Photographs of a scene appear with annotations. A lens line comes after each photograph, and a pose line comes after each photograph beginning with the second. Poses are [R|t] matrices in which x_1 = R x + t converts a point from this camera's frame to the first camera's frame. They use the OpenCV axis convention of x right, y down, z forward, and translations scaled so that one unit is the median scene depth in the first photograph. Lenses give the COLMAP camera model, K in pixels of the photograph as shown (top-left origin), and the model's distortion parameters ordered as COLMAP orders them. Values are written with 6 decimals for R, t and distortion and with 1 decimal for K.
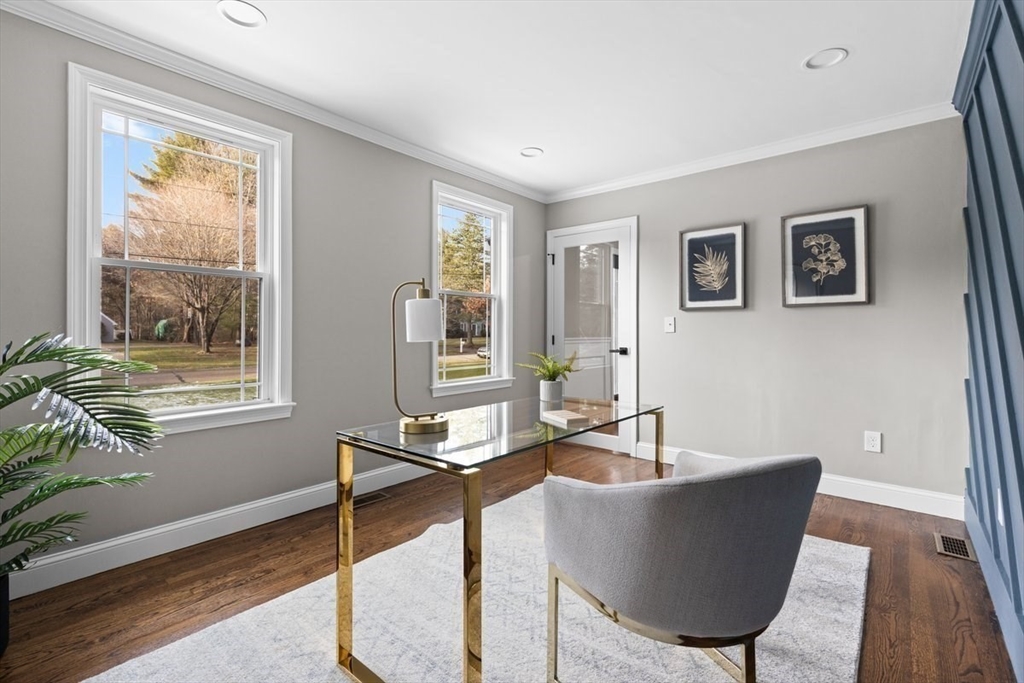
lens RADIAL K [[464.6, 0, 512.0], [0, 464.6, 341.5], [0, 0, 1]] dist [-0.000373, 0.000070]
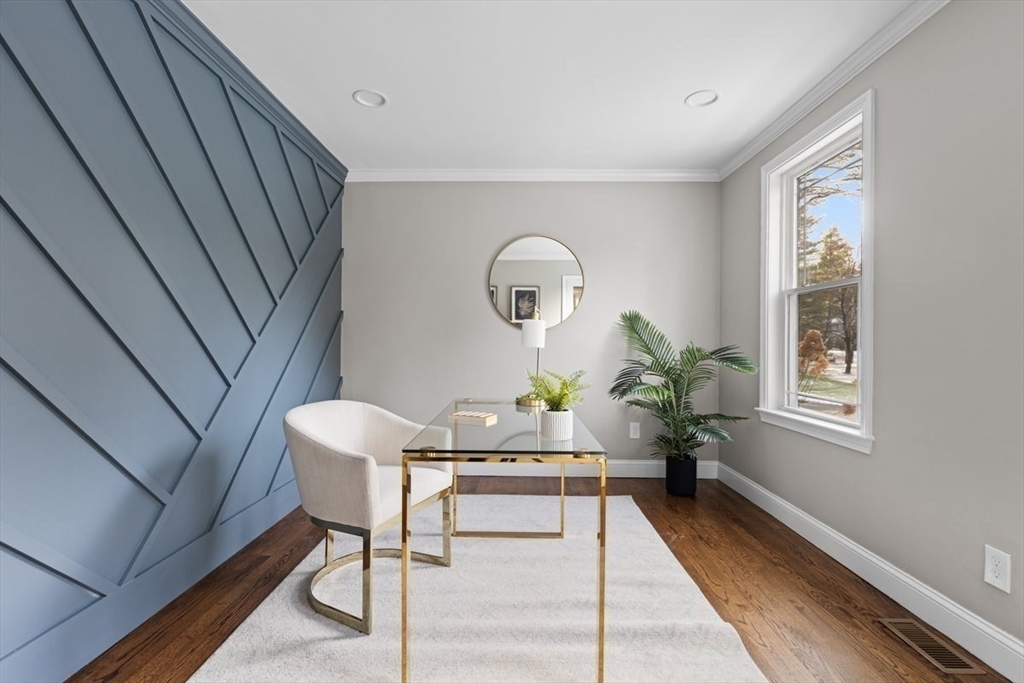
lens RADIAL K [[464.6, 0, 512.0], [0, 464.6, 341.5], [0, 0, 1]] dist [-0.000373, 0.000070]
pose [[-0.779910, -0.001241, -0.625890, 0.495599], [-0.013477, 0.999799, 0.014812, -0.029836], [0.625746, 0.019987, -0.779771, 1.289842]]
